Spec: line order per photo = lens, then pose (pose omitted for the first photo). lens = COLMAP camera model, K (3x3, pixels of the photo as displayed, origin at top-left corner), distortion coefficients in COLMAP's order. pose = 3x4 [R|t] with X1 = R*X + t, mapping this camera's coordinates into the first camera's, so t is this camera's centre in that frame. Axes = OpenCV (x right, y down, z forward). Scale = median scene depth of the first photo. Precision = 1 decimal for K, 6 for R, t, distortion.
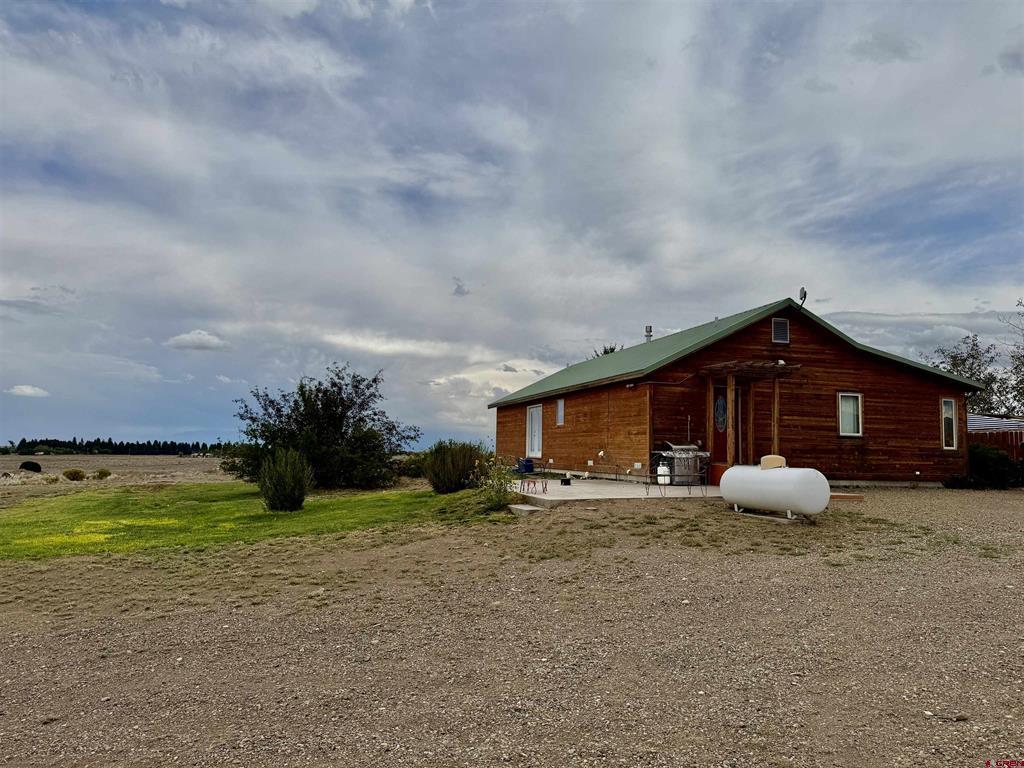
lens RADIAL K [[695.6, 0, 505.4], [0, 695.6, 431.2], [0, 0, 1]] dist [0.040560, -0.074338]
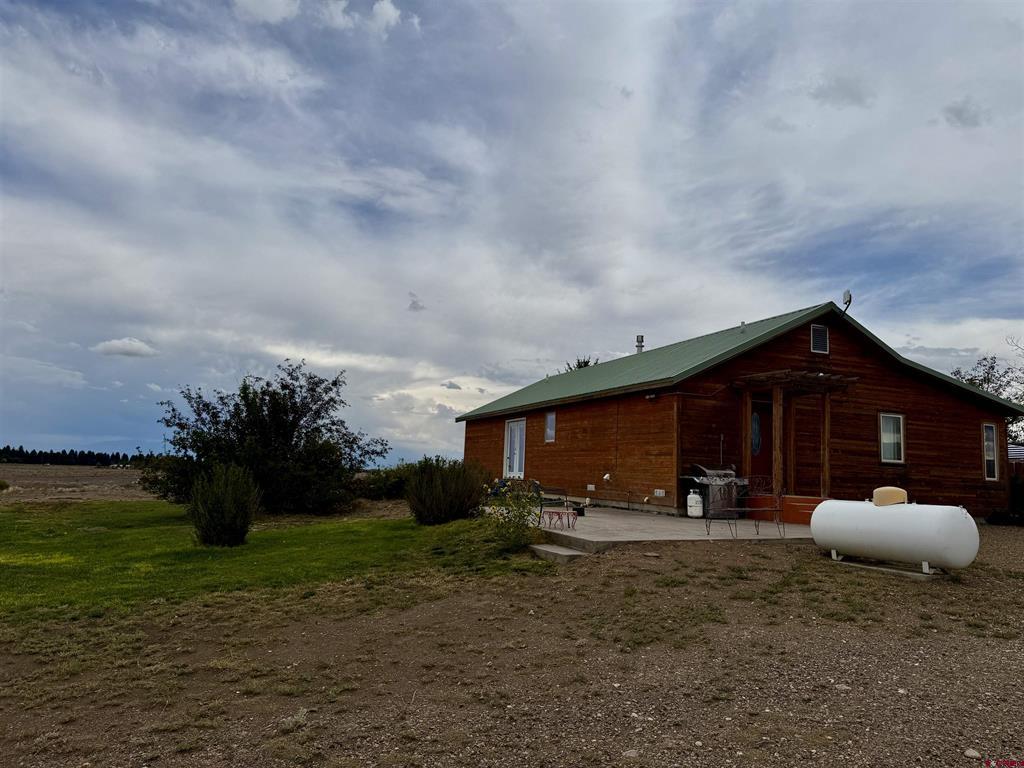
lens RADIAL K [[696.9, 0, 512.0], [0, 696.9, 384.0], [0, 0, 1]] dist [0.000513, -0.002949]
pose [[0.995227, 0.034160, 0.091409, -0.045239], [-0.025349, 0.995071, -0.095868, 0.003052], [-0.094234, 0.093093, 0.991188, 0.126785]]
